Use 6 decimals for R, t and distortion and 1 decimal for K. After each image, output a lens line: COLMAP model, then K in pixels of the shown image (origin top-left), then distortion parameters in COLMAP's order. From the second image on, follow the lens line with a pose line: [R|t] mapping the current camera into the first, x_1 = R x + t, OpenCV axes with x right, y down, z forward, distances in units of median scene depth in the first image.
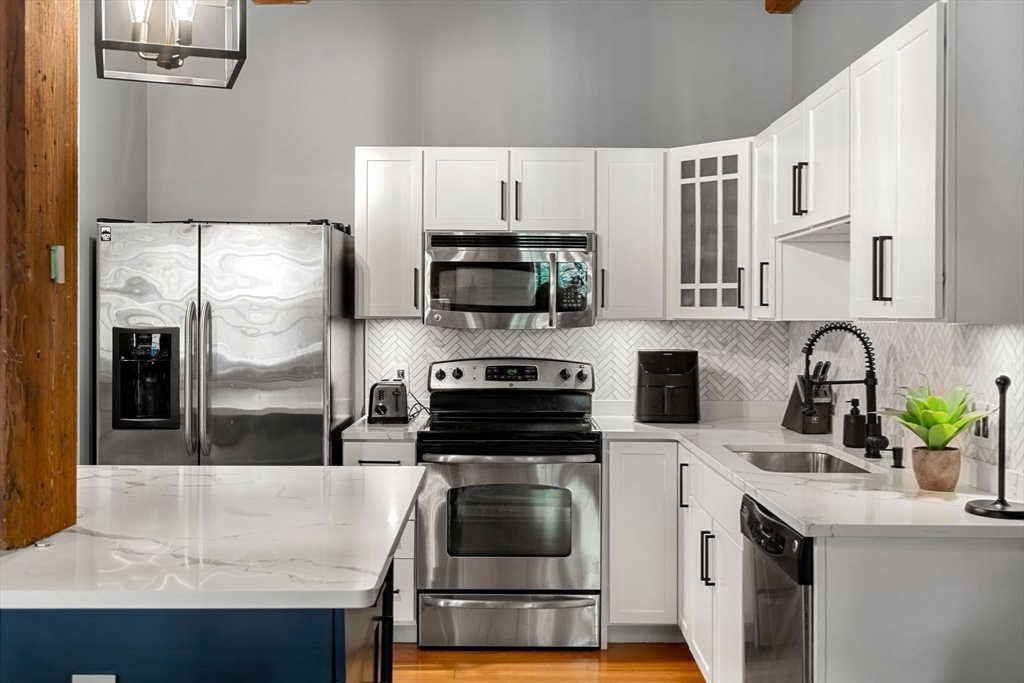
lens RADIAL K [[1027.7, 0, 514.4], [0, 1027.7, 311.1], [0, 0, 1]] dist [0.011634, 0.000712]
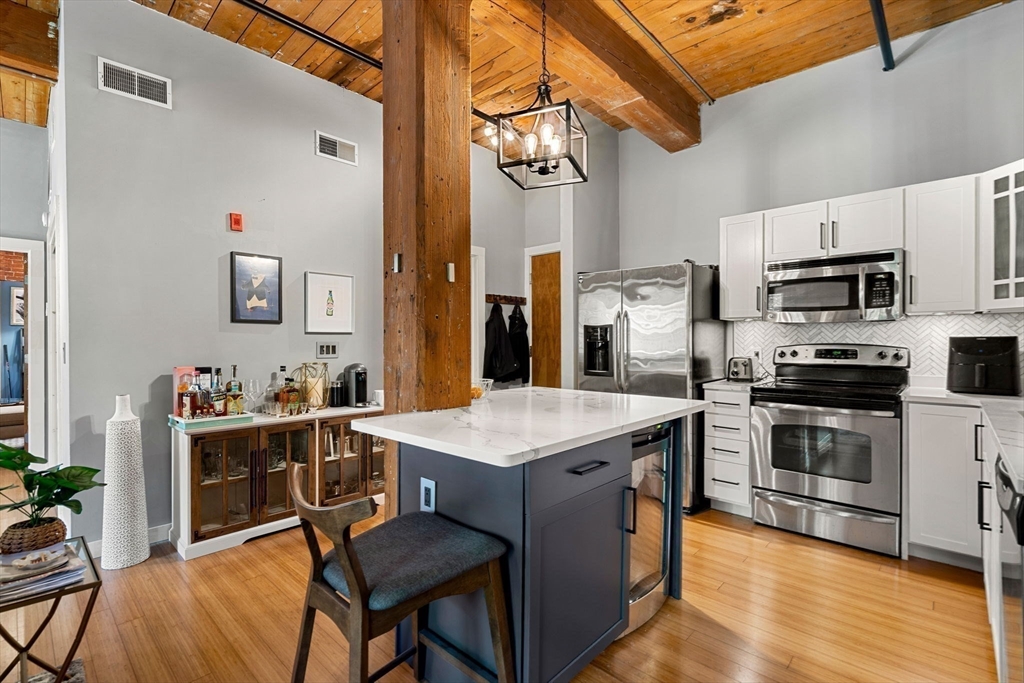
lens RADIAL K [[469.1, 0, 512.0], [0, 469.1, 341.5], [0, 0, 1]] dist [0.000276, 0.000331]
pose [[0.729678, -0.005592, -0.683768, 0.125032], [0.006683, 0.999977, -0.001046, 0.042727], [0.683758, -0.003806, 0.729699, 0.201883]]
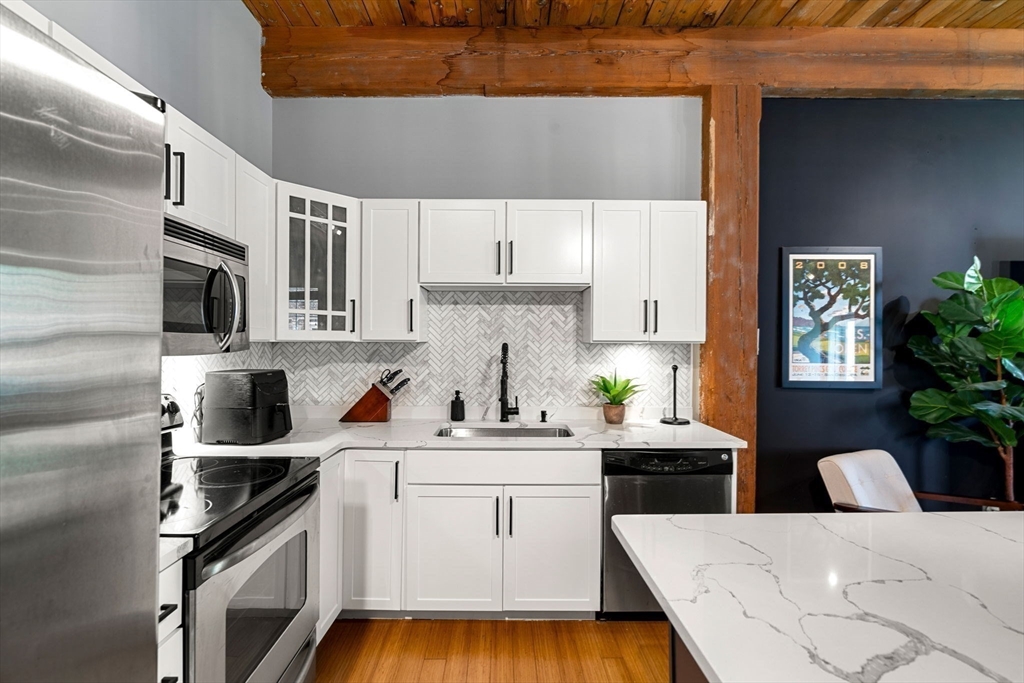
lens RADIAL K [[469.1, 0, 512.0], [0, 469.1, 341.5], [0, 0, 1]] dist [0.000276, 0.000331]
pose [[-0.009776, -0.004828, 0.999941, -0.336441], [-0.009588, 0.999943, 0.004735, 0.003892], [-0.999906, -0.009541, -0.009822, 0.771298]]
